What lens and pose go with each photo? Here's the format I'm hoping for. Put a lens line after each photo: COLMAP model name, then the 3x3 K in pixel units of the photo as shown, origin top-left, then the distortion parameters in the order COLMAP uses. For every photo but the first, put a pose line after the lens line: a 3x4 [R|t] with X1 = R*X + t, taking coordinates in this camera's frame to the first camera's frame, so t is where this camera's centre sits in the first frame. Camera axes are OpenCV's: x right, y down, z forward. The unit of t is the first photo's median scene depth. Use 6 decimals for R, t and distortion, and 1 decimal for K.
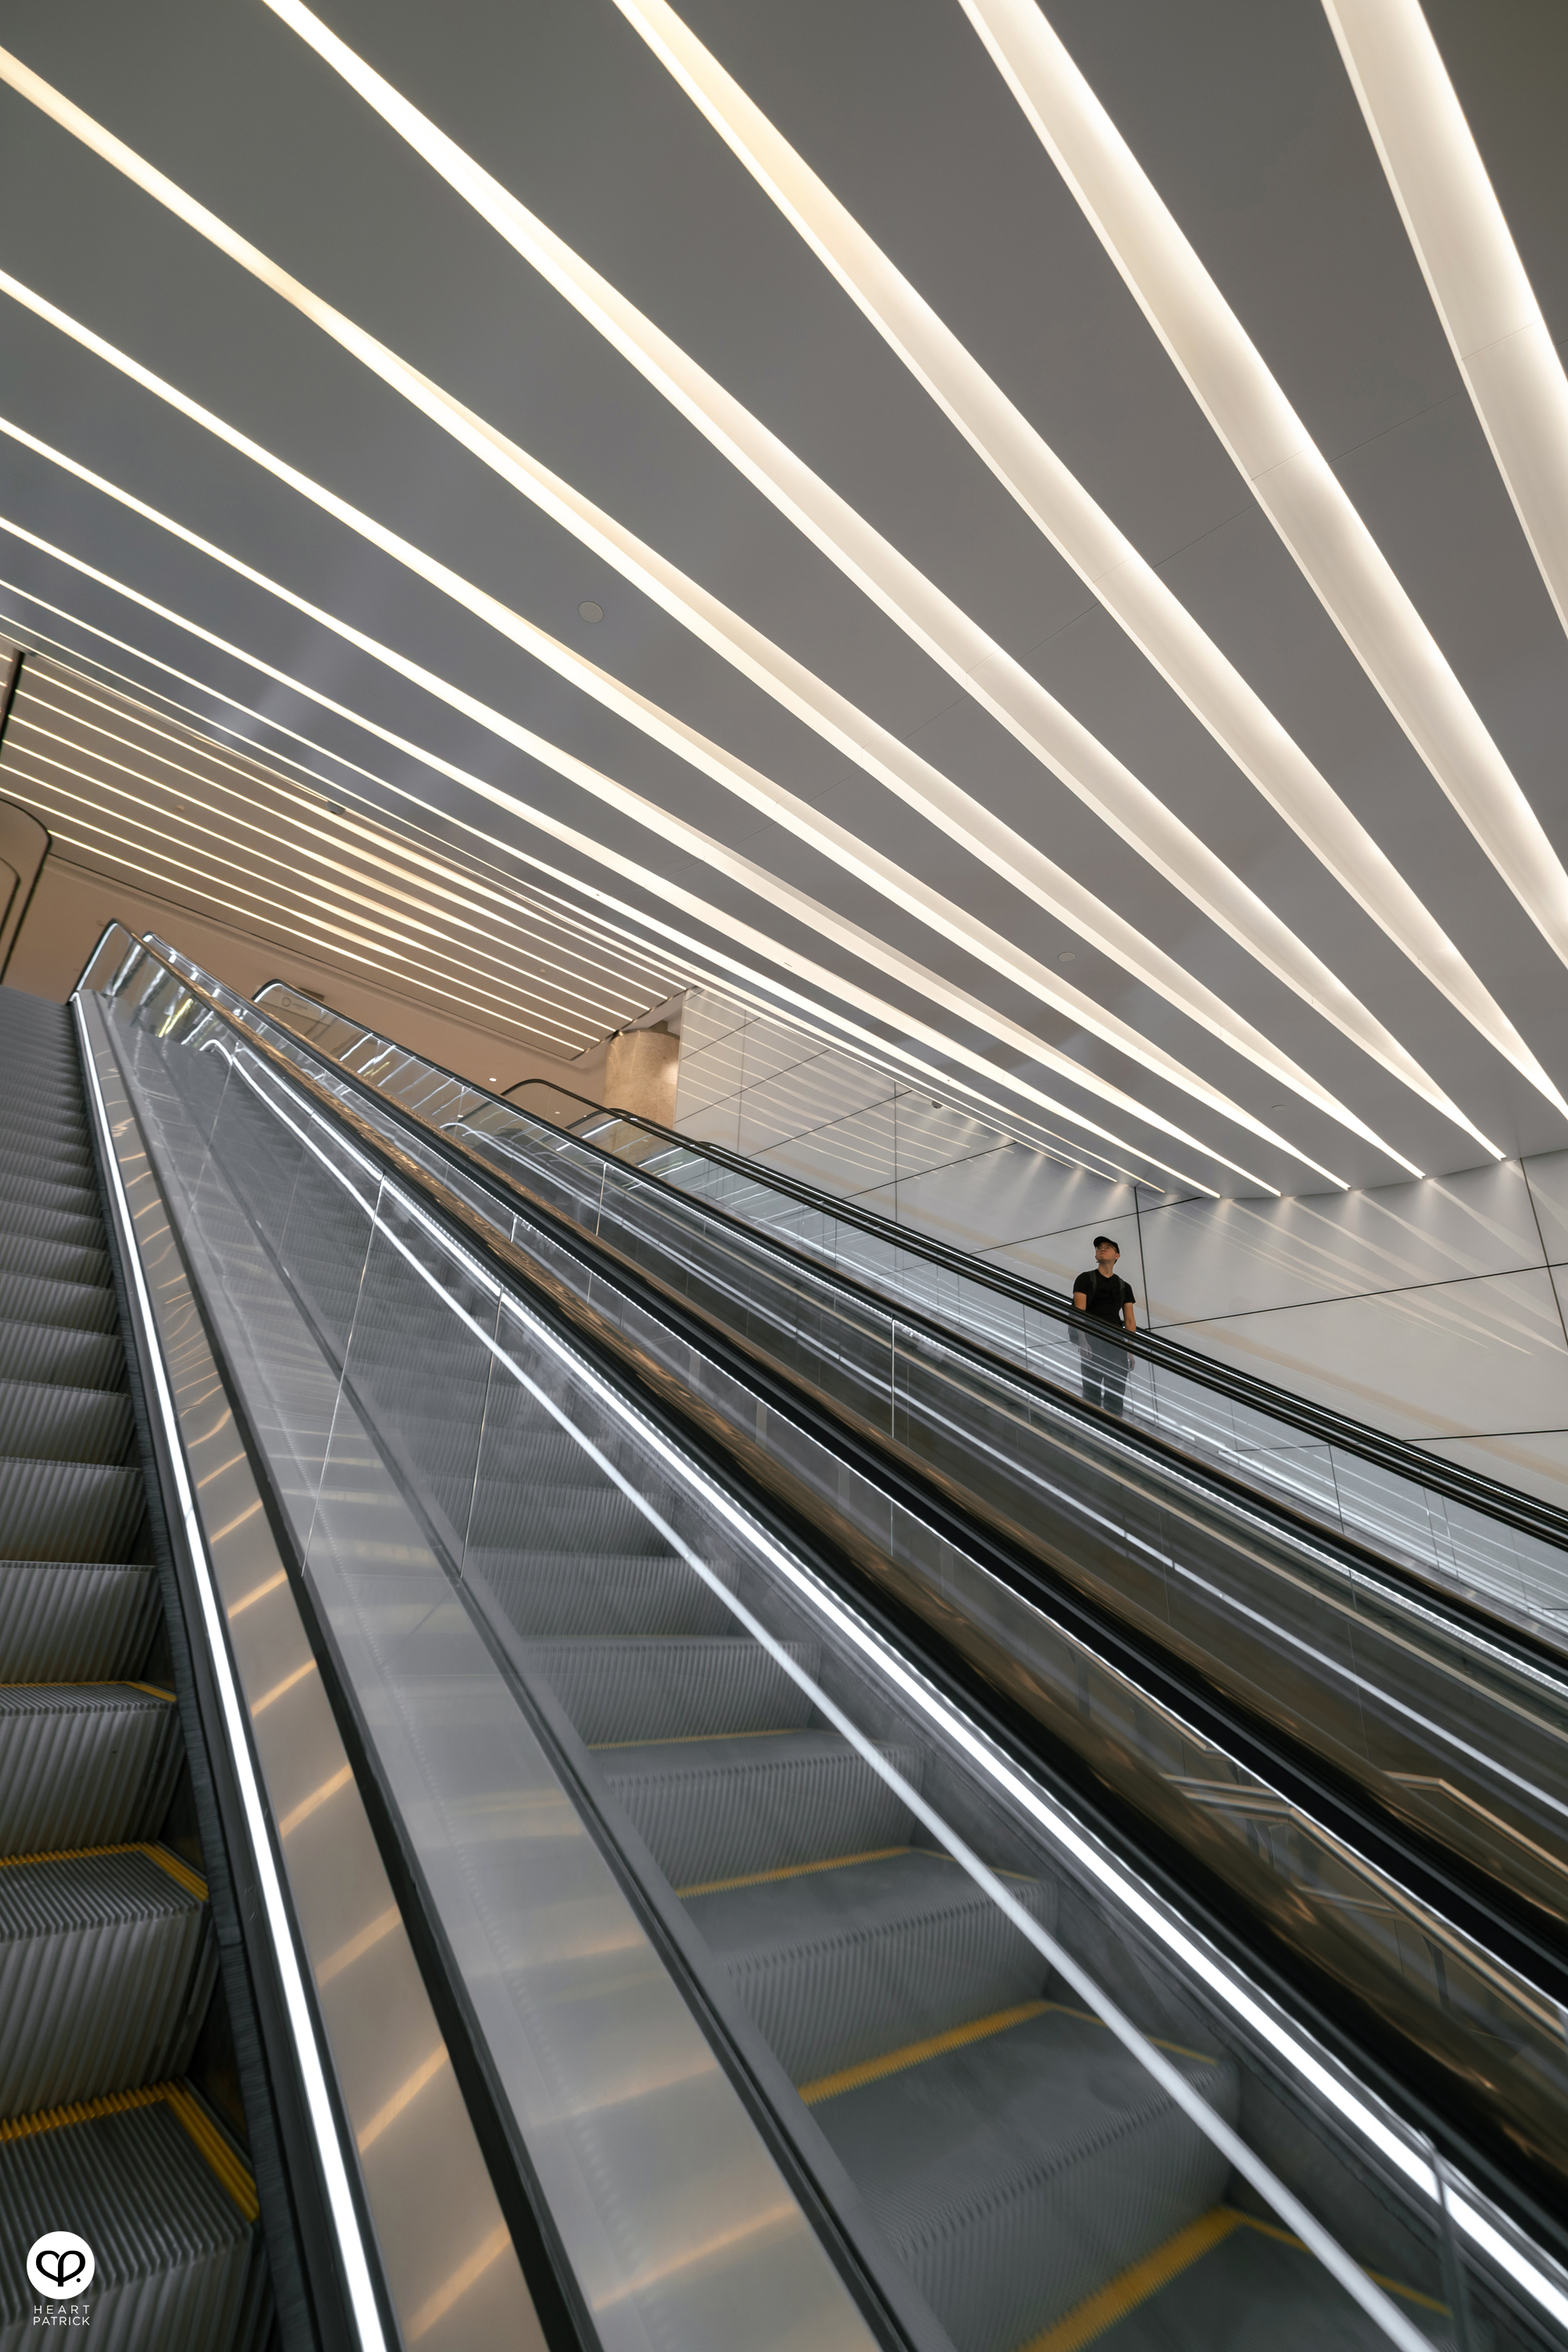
lens RADIAL K [[1018.0, 0, 784.0], [0, 1018.0, 1176.0], [0, 0, 1]] dist [-0.000229, 0.000014]
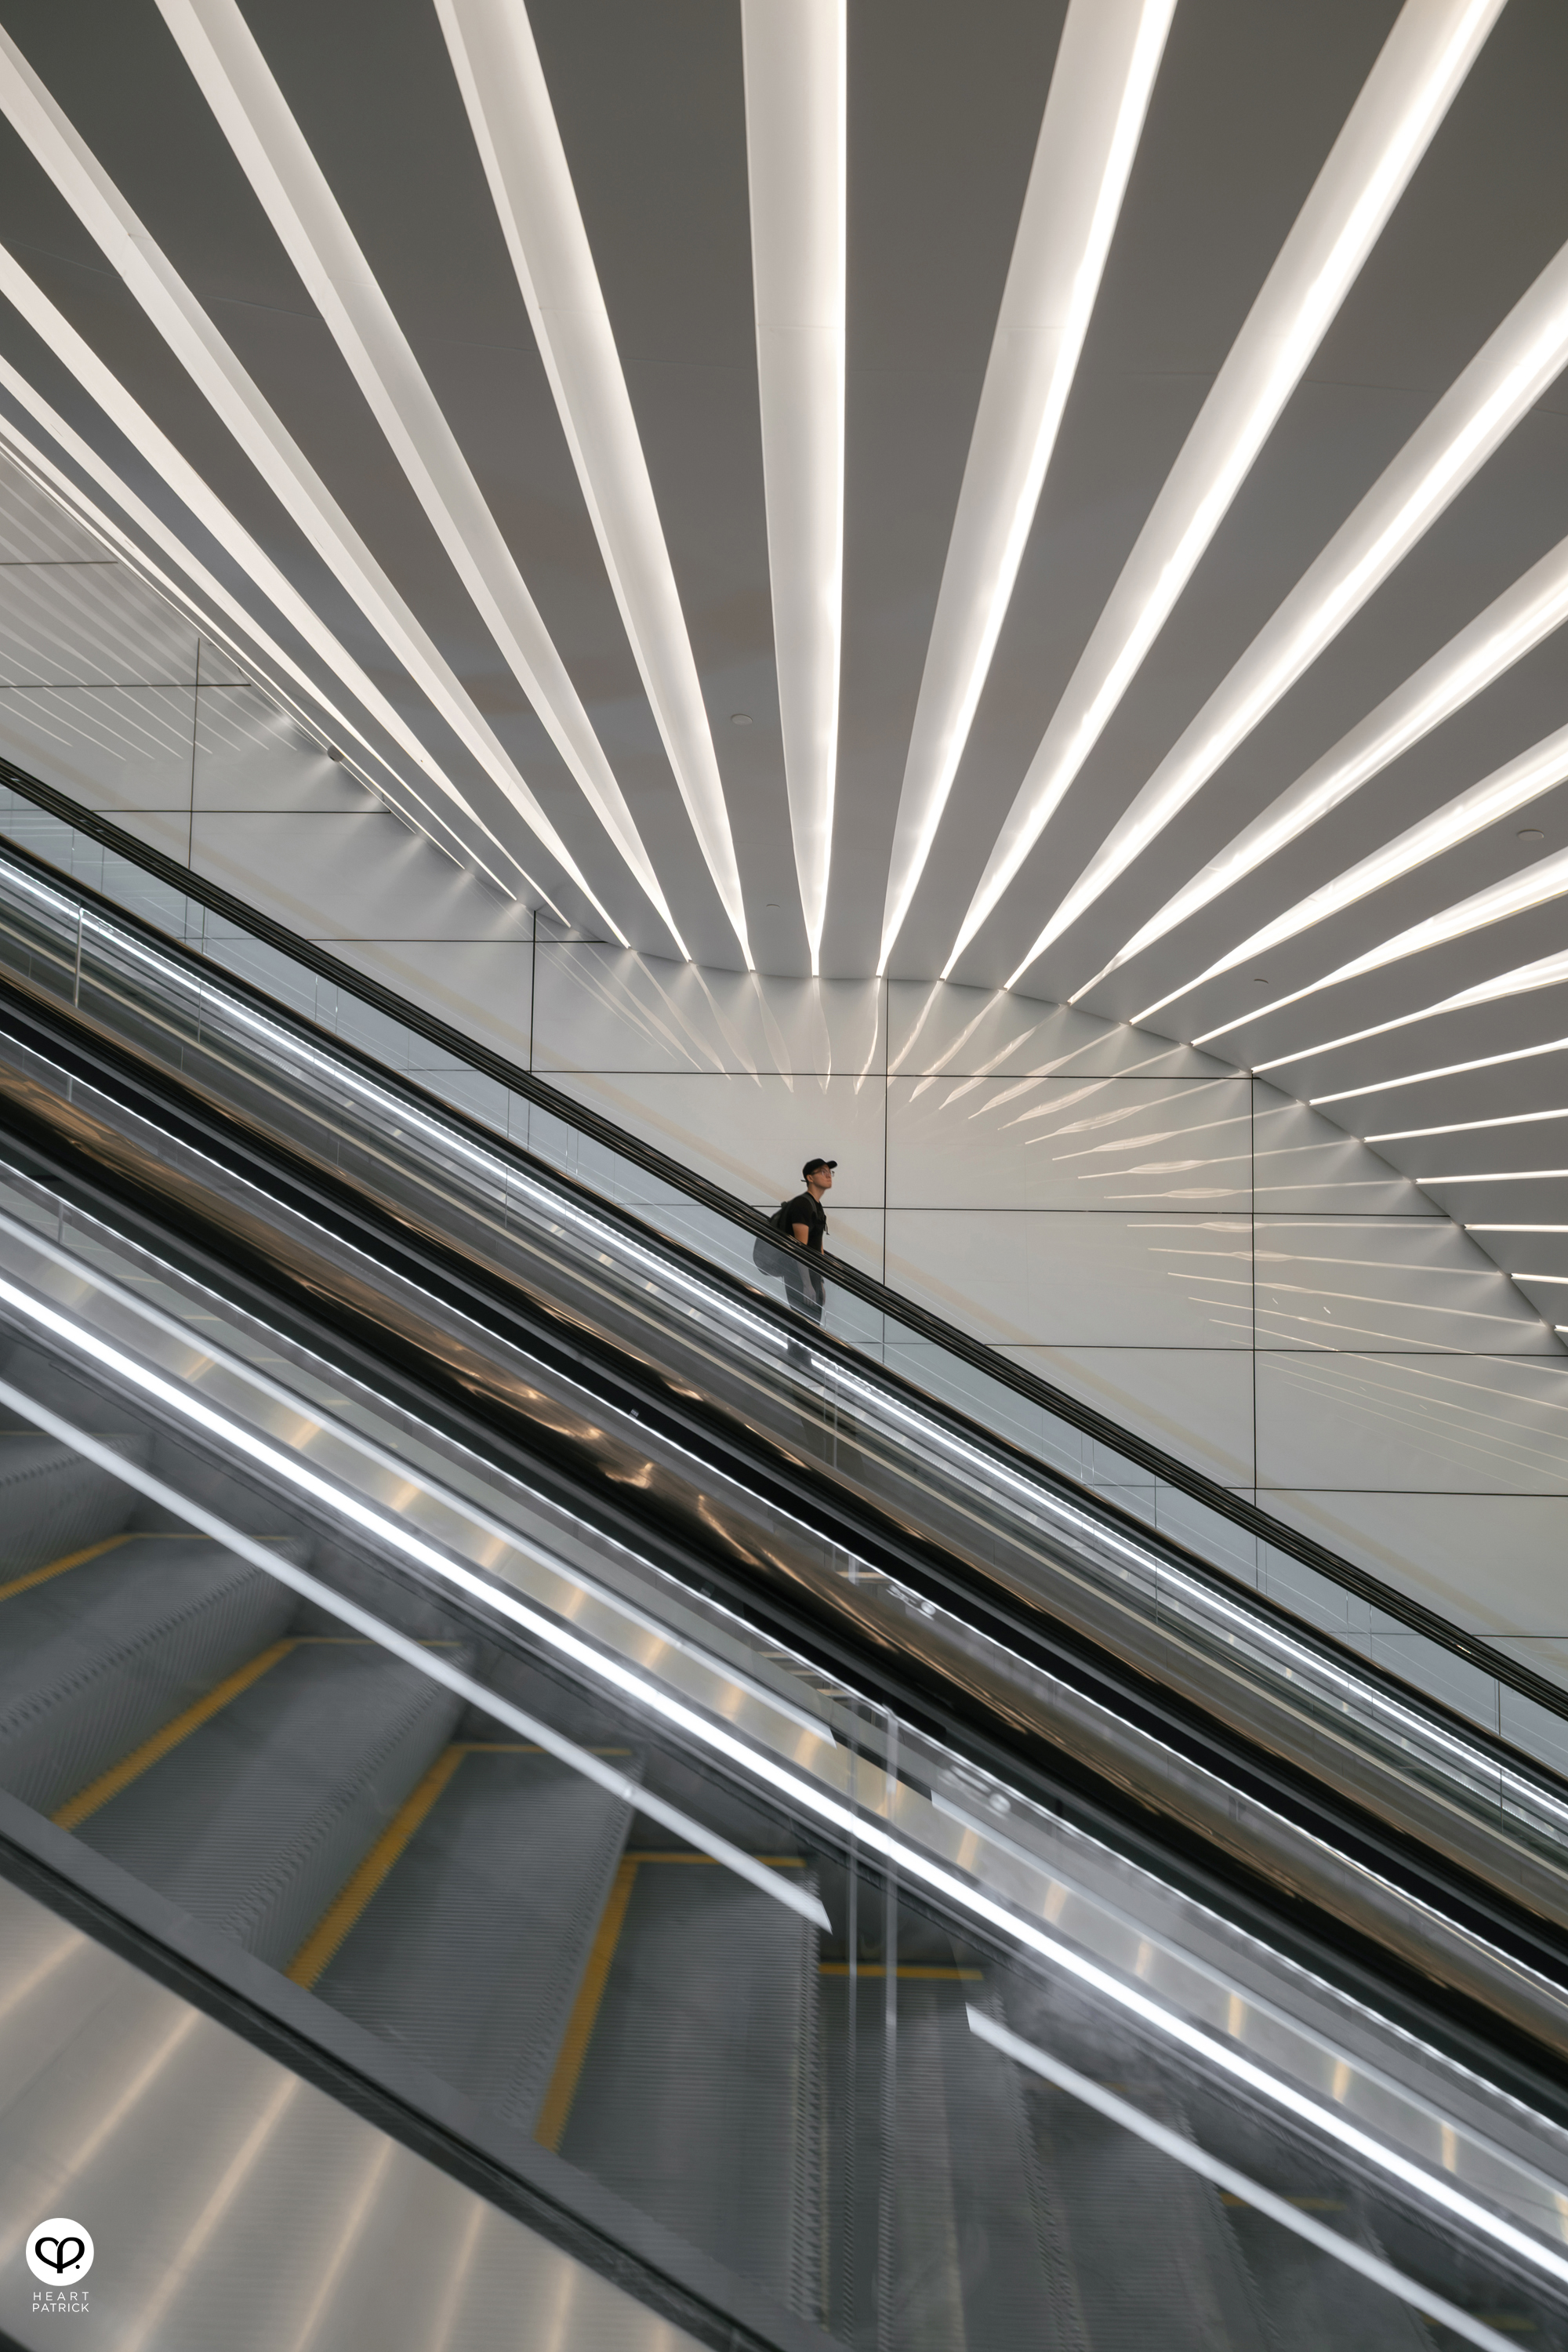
lens RADIAL K [[991.7, 0, 774.4], [0, 991.7, 1236.7], [0, 0, 1]] dist [0.022164, 0.000033]
pose [[0.720614, -0.042082, 0.692058, -0.204134], [-0.248477, 0.916181, 0.314439, -0.088986], [-0.647282, -0.398550, 0.649756, 0.282872]]
